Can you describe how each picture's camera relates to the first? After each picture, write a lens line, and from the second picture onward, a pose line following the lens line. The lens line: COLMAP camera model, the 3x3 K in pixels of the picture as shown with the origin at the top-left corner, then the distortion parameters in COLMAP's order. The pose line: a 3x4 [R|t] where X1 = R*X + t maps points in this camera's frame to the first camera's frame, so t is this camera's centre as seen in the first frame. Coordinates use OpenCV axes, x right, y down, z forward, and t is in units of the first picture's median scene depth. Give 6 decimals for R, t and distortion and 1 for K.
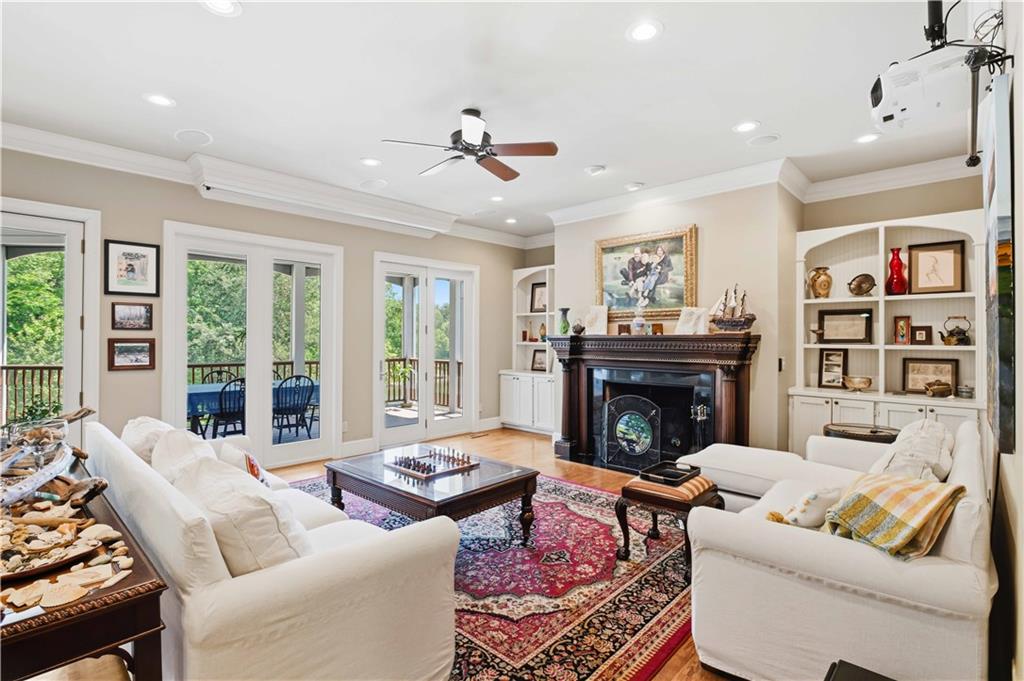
lens RADIAL K [[486.4, 0, 518.3], [0, 486.4, 337.9], [0, 0, 1]] dist [-0.012278, -0.001110]
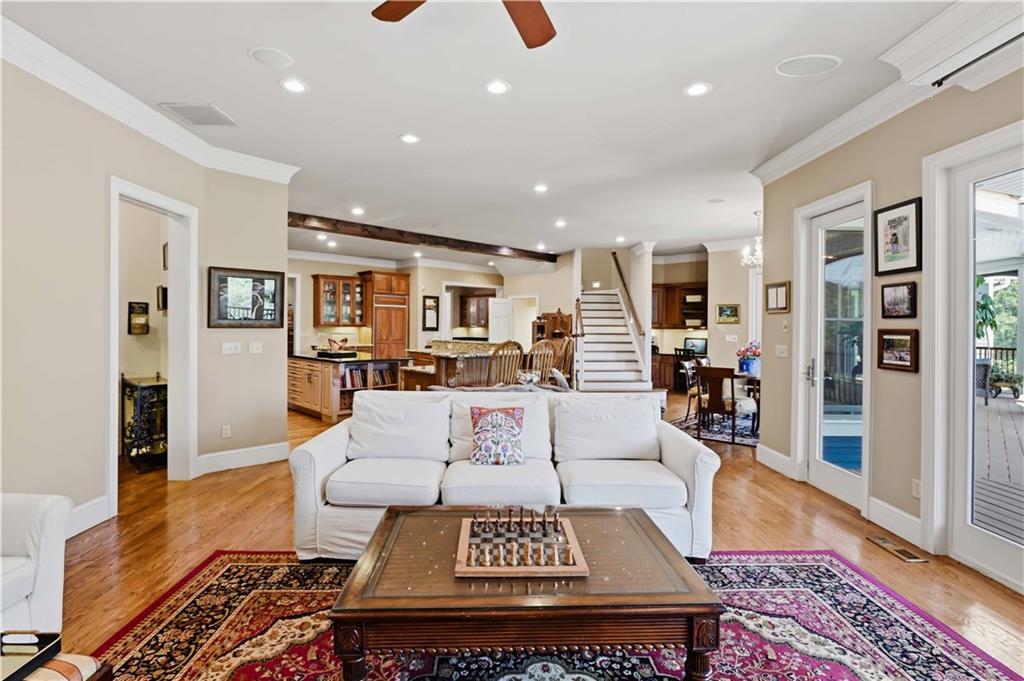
lens RADIAL K [[486.4, 0, 499.2], [0, 486.4, 323.5], [0, 0, 1]] dist [-0.012278, -0.001110]
pose [[-0.733278, -0.011323, -0.679835, 0.174828], [-0.010828, 0.999929, -0.004975, 0.002326], [0.679843, 0.003713, -0.733349, 1.062030]]
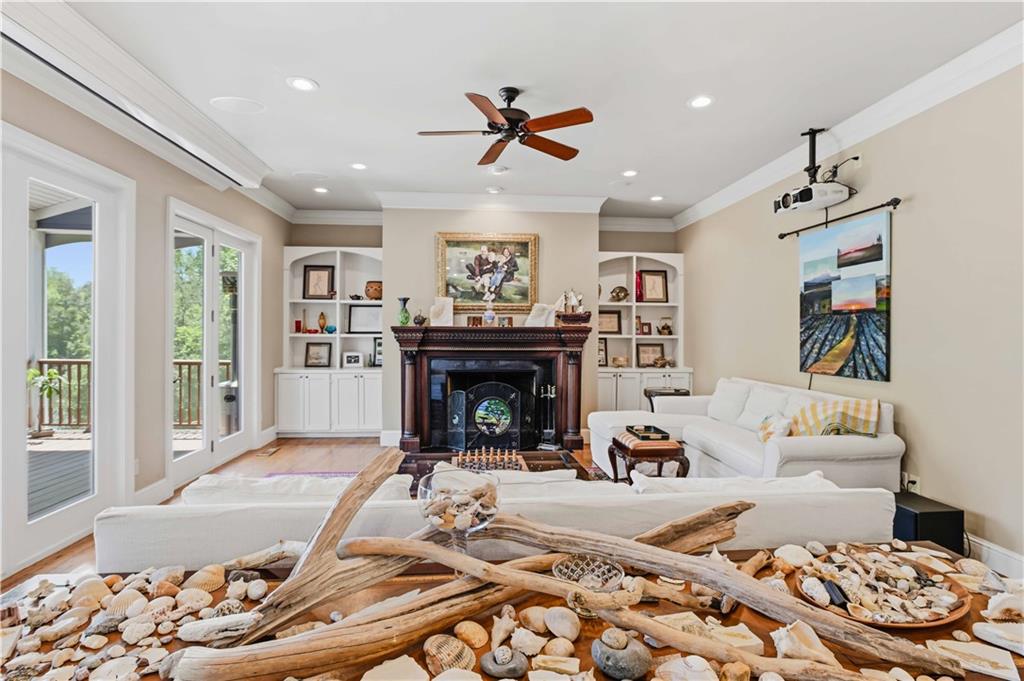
lens RADIAL K [[486.4, 0, 513.9], [0, 486.4, 336.8], [0, 0, 1]] dist [-0.012278, -0.001110]
pose [[0.669267, -0.004230, 0.743010, -0.620830], [-0.004391, 0.999944, 0.009649, 0.006767], [-0.743009, -0.009720, 0.669211, 0.271739]]
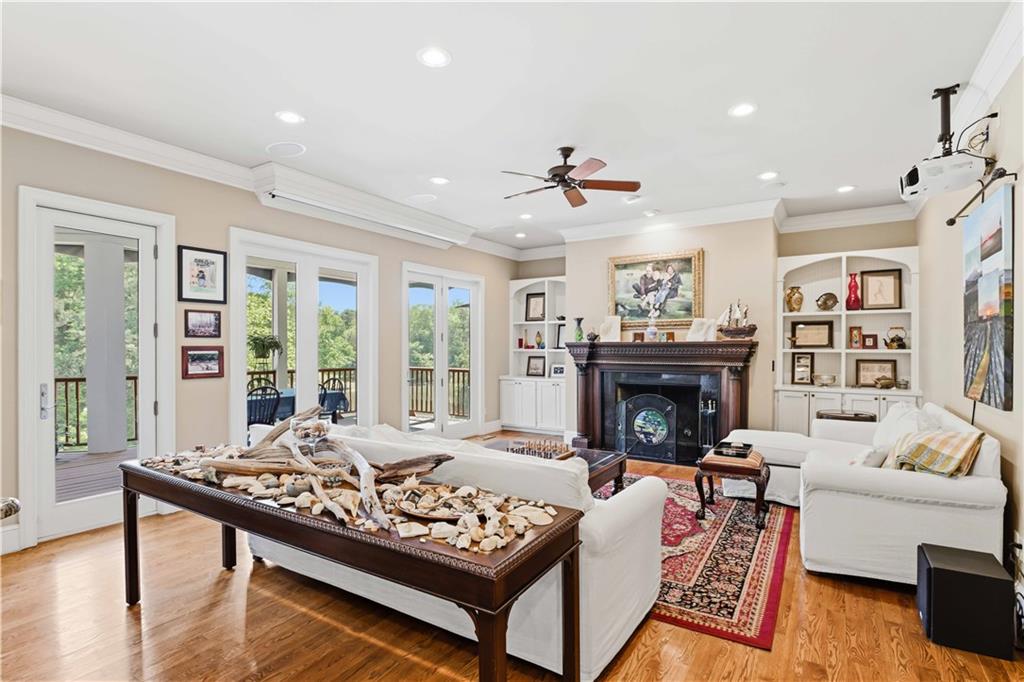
lens RADIAL K [[501.5, 0, 523.8], [0, 501.5, 353.8], [0, 0, 1]] dist [-0.013374, 0.000764]
pose [[0.980198, -0.006531, 0.197912, -0.337013], [0.003428, 0.999866, 0.016013, 0.002562], [-0.197990, -0.015017, 0.980089, -0.123396]]
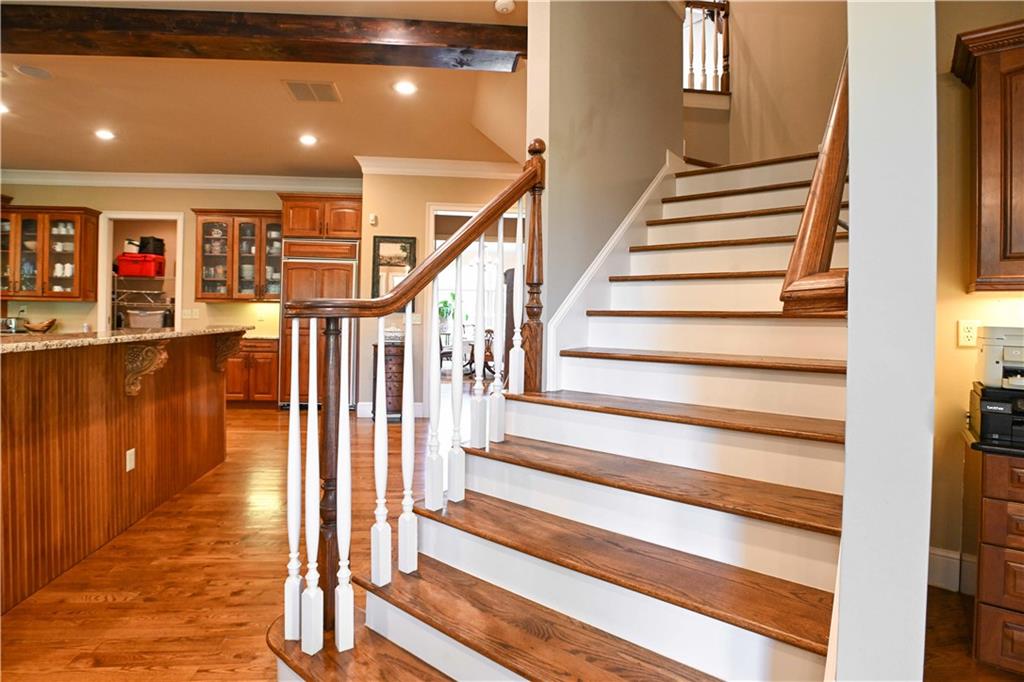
lens RADIAL K [[486.4, 0, 432.5], [0, 486.4, 318.2], [0, 0, 1]] dist [-0.012278, -0.001110]
pose [[-0.998517, -0.016851, -0.051758, -1.493560], [-0.017112, 0.999843, 0.004593, 0.048192], [0.051672, 0.005471, -0.998649, 0.047930]]
